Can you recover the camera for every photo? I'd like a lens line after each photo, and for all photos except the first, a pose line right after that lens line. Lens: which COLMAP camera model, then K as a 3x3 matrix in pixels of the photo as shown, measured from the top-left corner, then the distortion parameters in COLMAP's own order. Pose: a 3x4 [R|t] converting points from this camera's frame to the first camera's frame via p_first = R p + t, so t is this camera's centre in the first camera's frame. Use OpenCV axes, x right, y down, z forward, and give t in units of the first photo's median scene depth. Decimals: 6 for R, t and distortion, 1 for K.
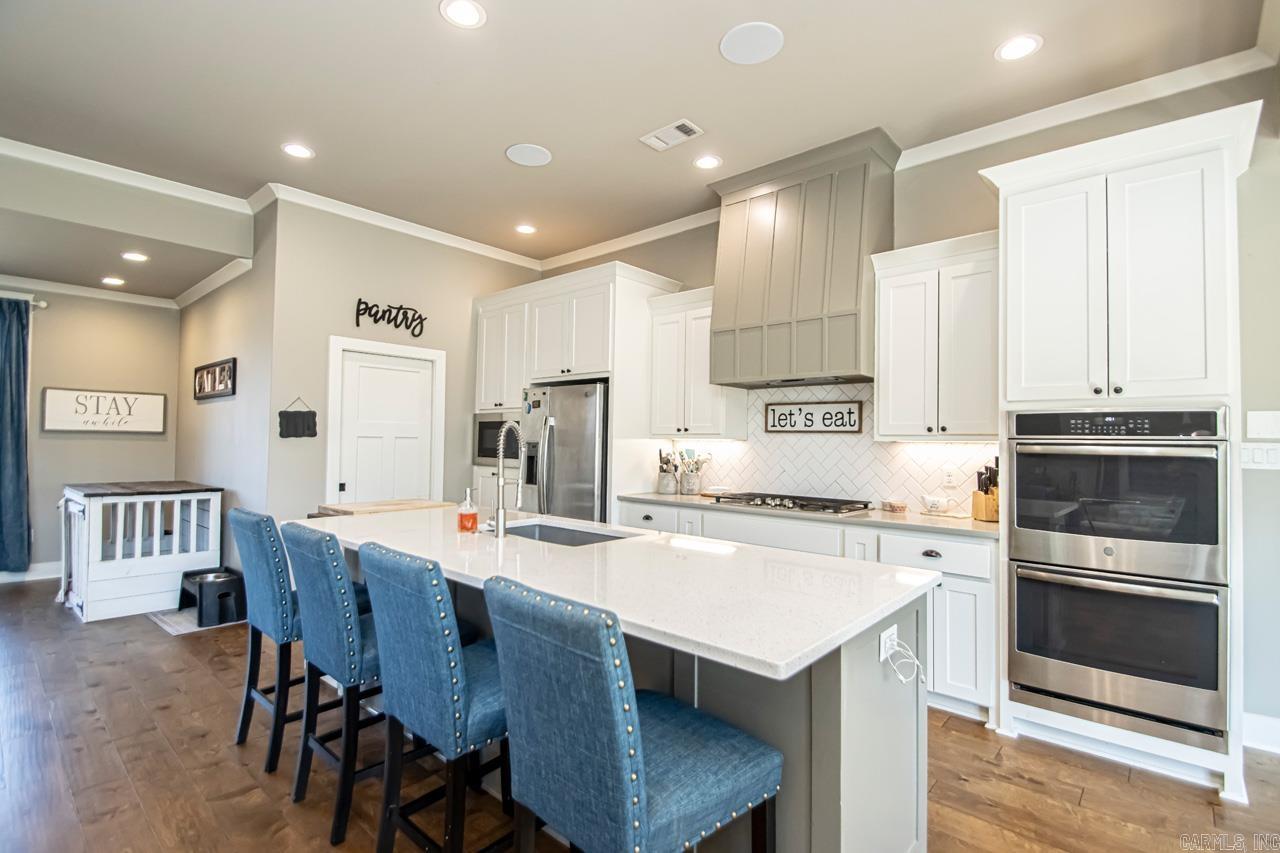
lens RADIAL K [[599.7, 0, 637.7], [0, 599.7, 428.7], [0, 0, 1]] dist [-0.001827, -0.005846]
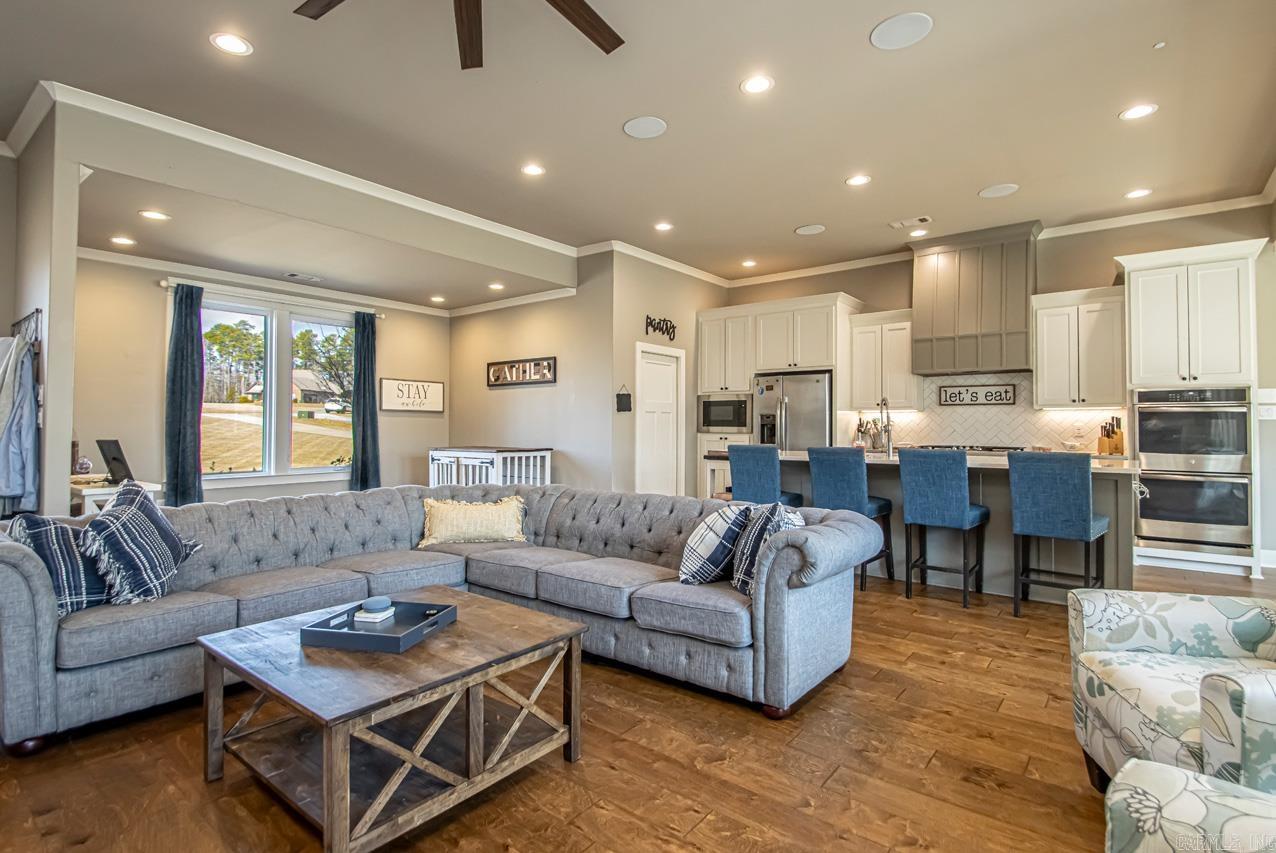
lens RADIAL K [[597.8, 0, 638.4], [0, 597.8, 418.9], [0, 0, 1]] dist [-0.001827, -0.005846]
pose [[0.999406, -0.008158, 0.033484, -0.622734], [0.007824, 0.999918, 0.010111, 0.019819], [-0.033564, -0.009843, 0.999388, -0.506188]]
